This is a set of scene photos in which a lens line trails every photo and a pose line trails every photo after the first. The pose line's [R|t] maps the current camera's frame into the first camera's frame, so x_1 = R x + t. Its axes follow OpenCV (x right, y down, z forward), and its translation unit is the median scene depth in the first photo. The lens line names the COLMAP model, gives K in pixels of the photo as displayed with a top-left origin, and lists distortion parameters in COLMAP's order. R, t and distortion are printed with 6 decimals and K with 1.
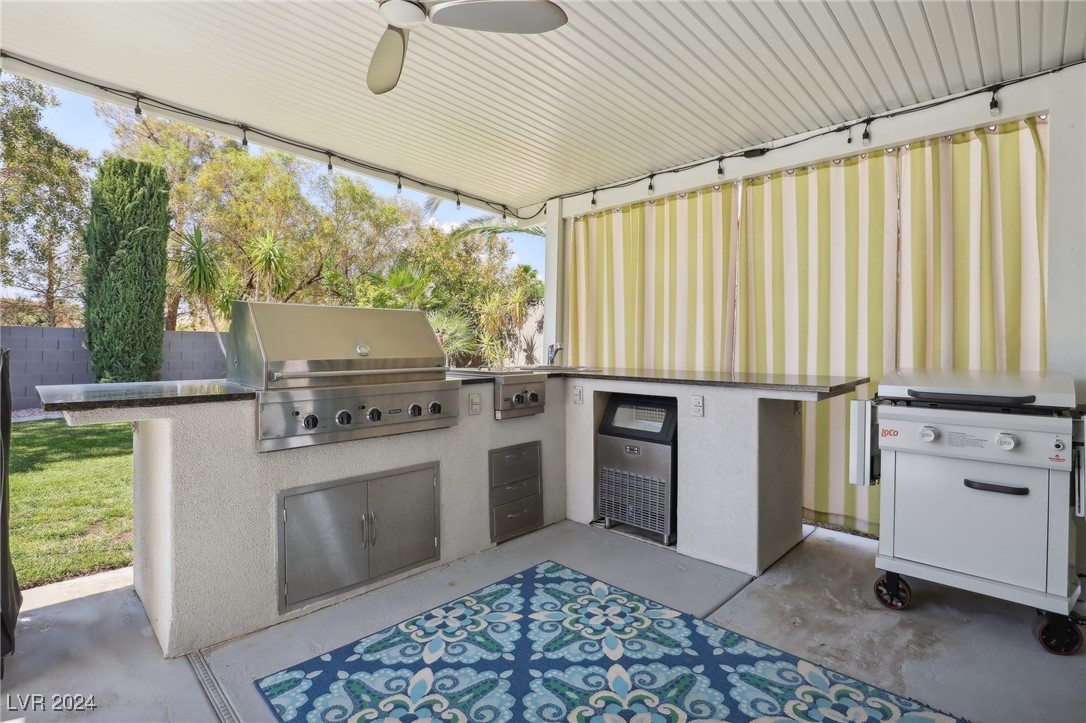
lens RADIAL K [[526.0, 0, 534.1], [0, 526.0, 347.4], [0, 0, 1]] dist [-0.023887, -0.000123]
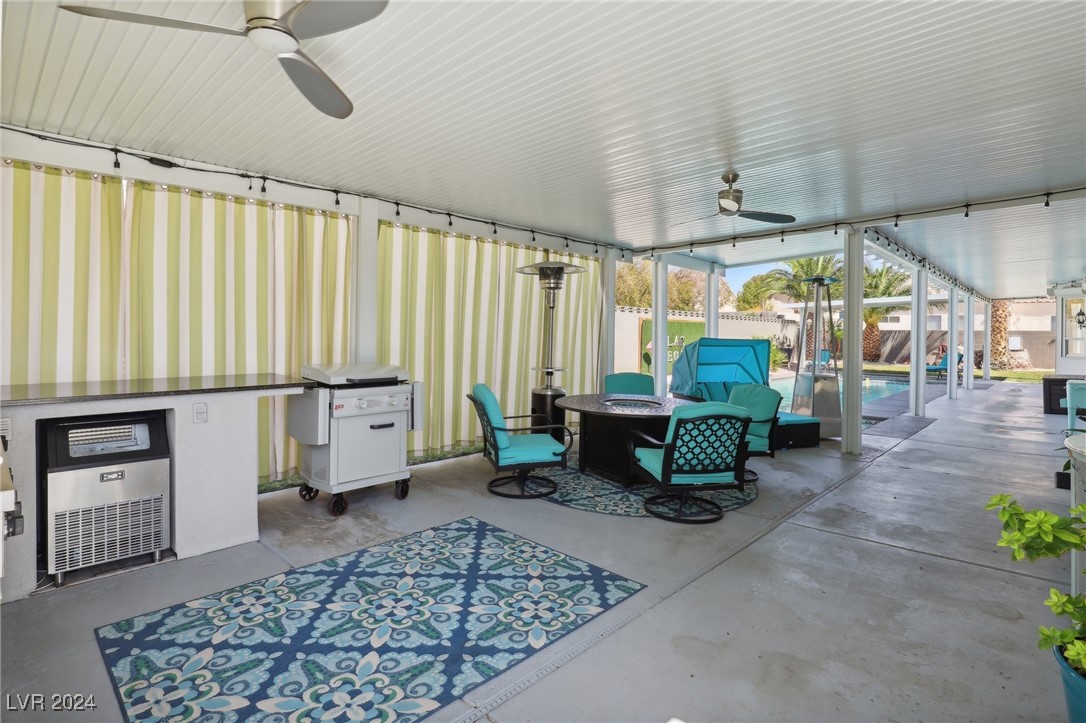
lens RADIAL K [[550.9, 0, 552.2], [0, 550.9, 338.6], [0, 0, 1]] dist [-0.025992, 0.001880]
pose [[-0.039760, -0.004434, 0.999199, -0.890874], [0.013356, 0.999898, 0.004969, -0.029280], [-0.999120, 0.013543, -0.039697, 0.373042]]
